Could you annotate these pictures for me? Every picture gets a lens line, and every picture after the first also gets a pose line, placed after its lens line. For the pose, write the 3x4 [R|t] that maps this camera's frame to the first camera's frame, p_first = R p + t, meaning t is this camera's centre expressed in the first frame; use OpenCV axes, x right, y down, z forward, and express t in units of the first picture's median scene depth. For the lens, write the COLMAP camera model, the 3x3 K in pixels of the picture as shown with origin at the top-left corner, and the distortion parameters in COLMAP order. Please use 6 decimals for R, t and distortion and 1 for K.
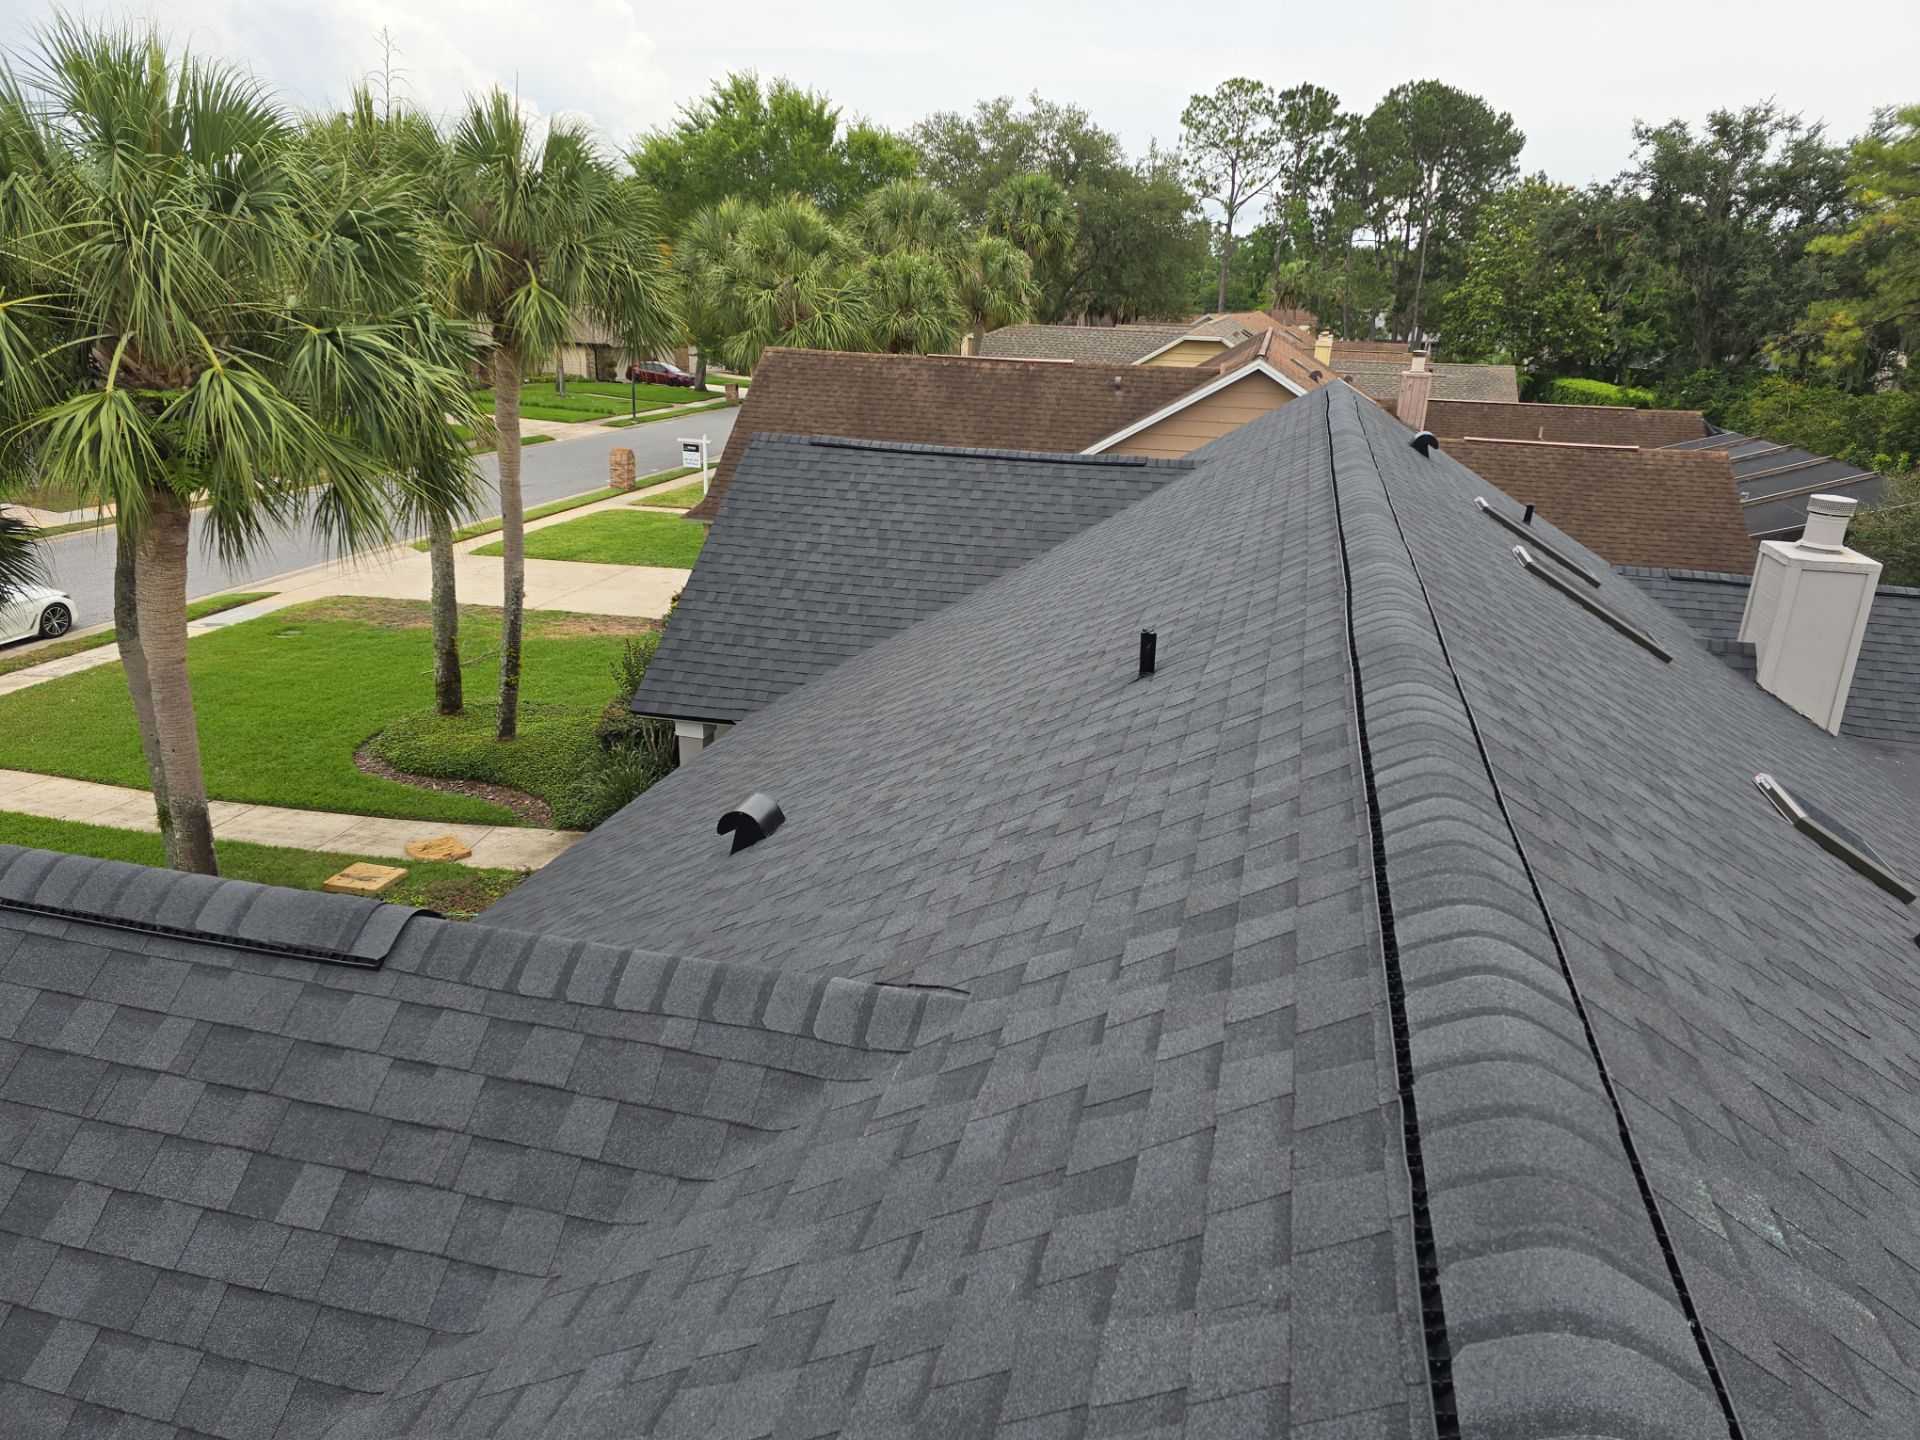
lens RADIAL K [[1285.3, 0, 987.6], [0, 1285.3, 709.9], [0, 0, 1]] dist [0.064014, -0.057089]
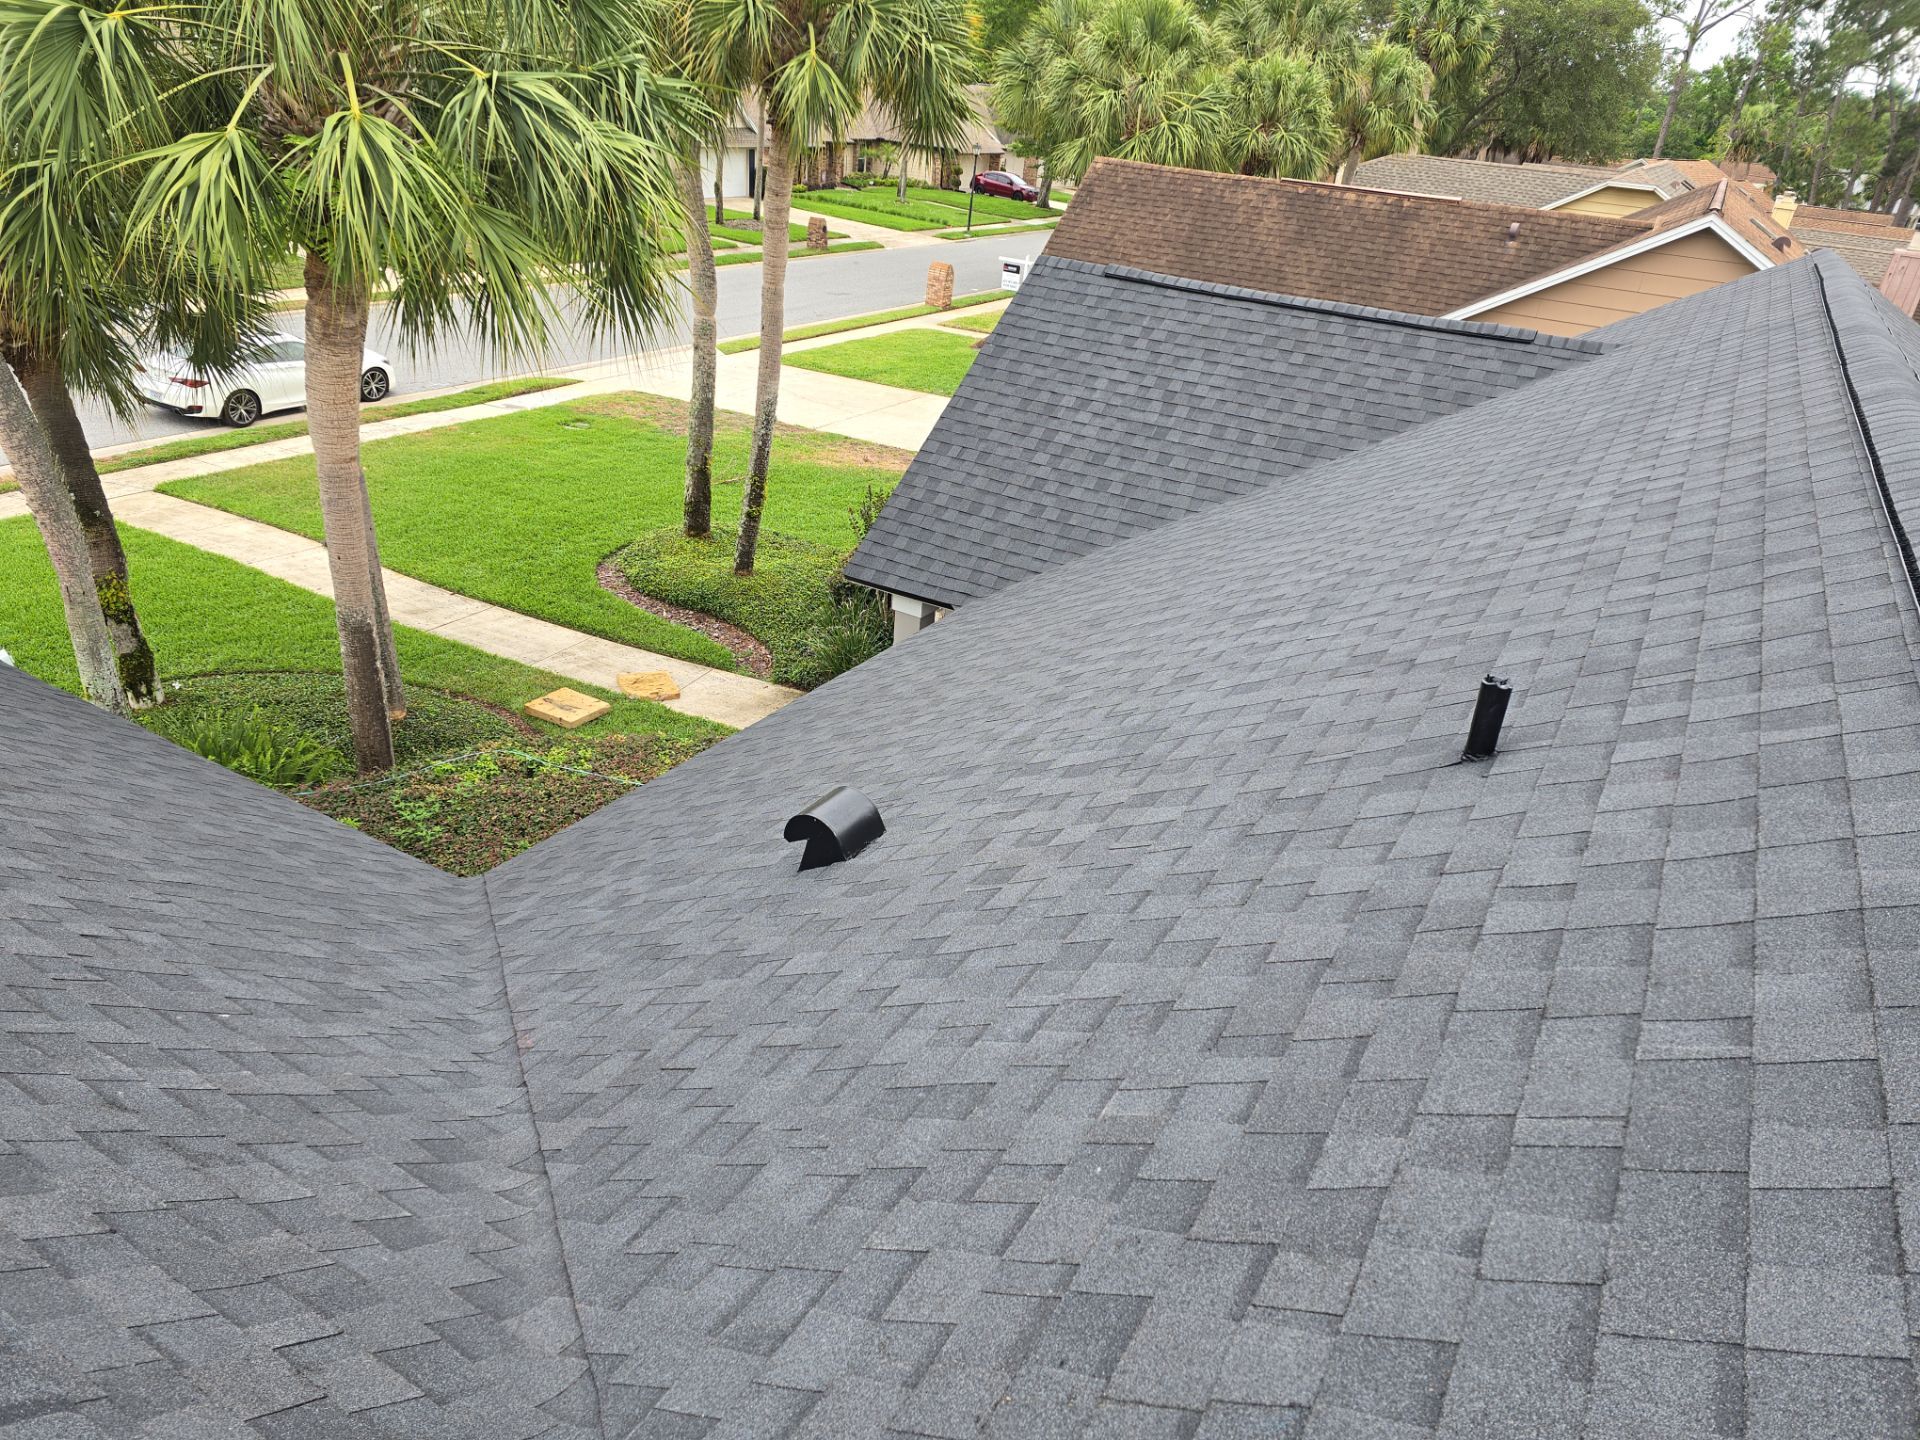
lens RADIAL K [[1285.3, 0, 976.3], [0, 1285.3, 713.5], [0, 0, 1]] dist [0.064014, -0.057089]
pose [[0.960685, 0.168504, -0.220661, 0.016648], [-0.140270, 0.980447, 0.138011, -0.041936], [0.239602, -0.101633, 0.965537, 0.186577]]
